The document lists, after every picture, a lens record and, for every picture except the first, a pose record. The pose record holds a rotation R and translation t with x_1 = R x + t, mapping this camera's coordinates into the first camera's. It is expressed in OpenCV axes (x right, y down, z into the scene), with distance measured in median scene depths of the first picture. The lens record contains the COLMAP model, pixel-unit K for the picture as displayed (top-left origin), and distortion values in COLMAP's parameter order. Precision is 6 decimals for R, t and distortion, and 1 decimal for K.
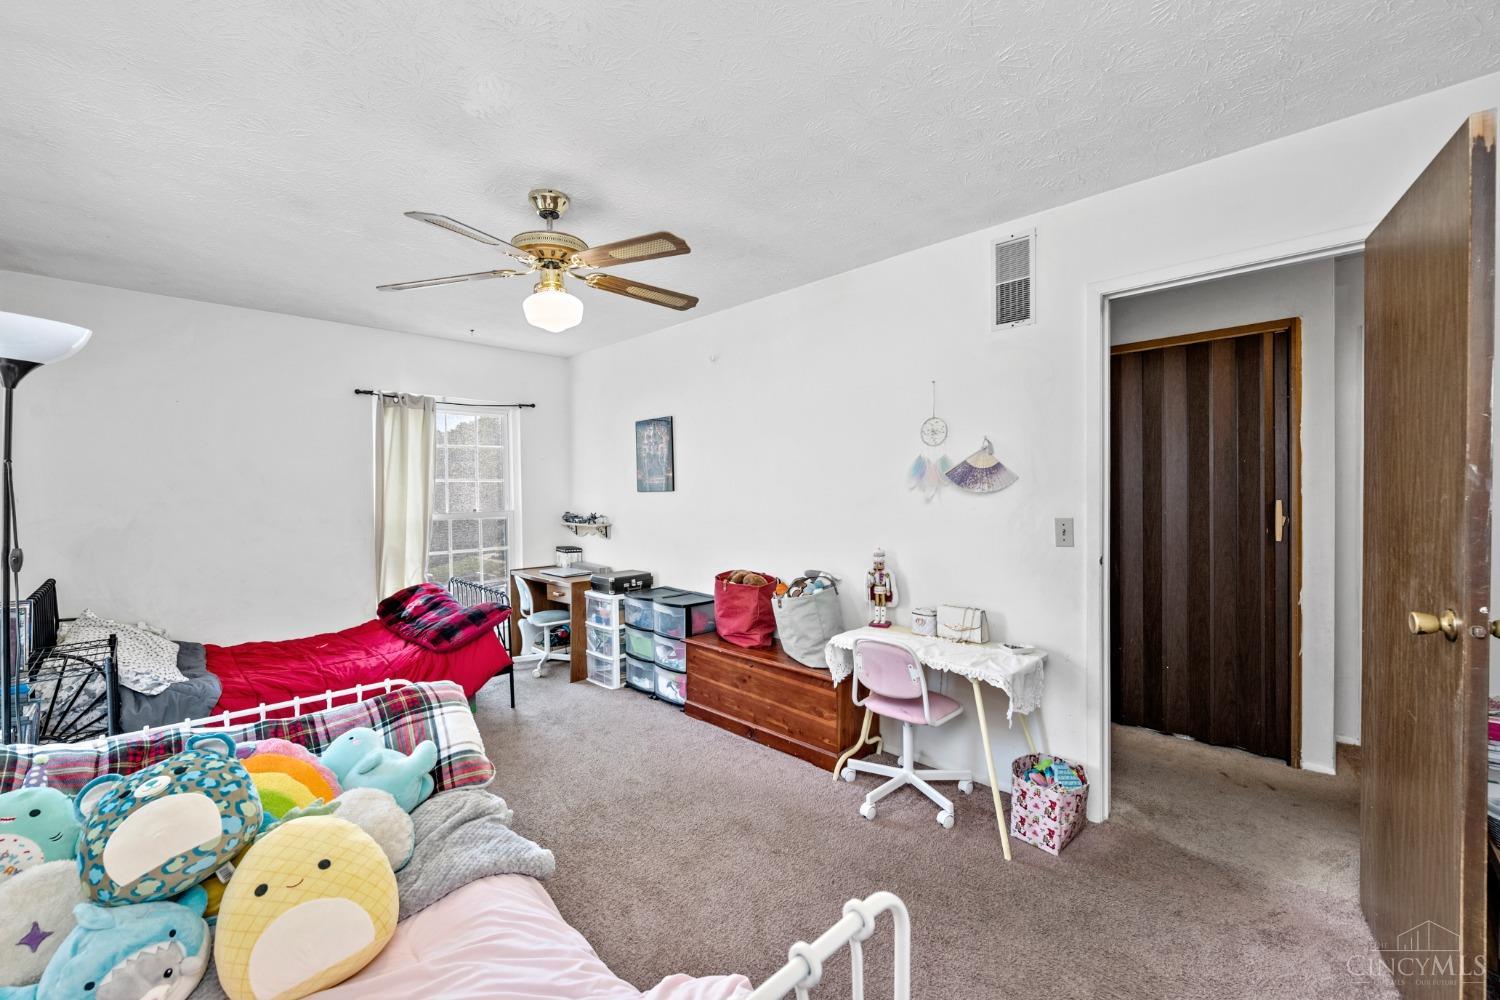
lens RADIAL K [[592.1, 0, 749.9], [0, 592.1, 496.1], [0, 0, 1]] dist [-0.007851, -0.000303]
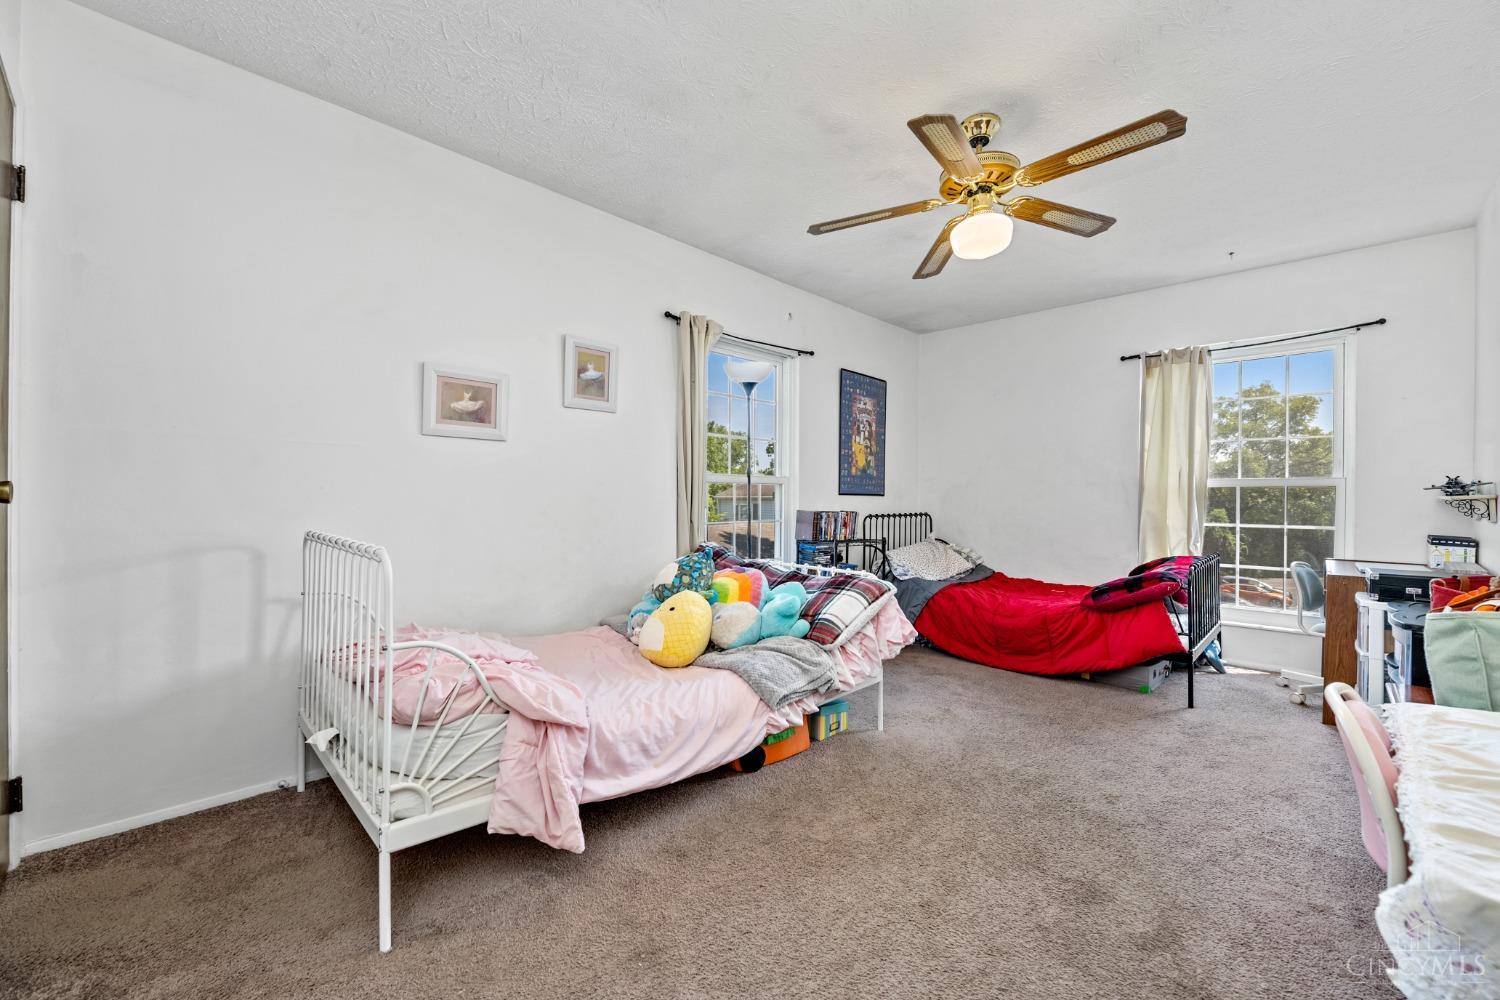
lens RADIAL K [[592.1, 0, 749.9], [0, 592.1, 496.1], [0, 0, 1]] dist [-0.007851, -0.000303]
pose [[0.018481, 0.012286, -0.999754, 0.352571], [-0.012066, 0.999854, 0.012065, 0.057714], [0.999756, 0.011840, 0.018627, 0.334163]]
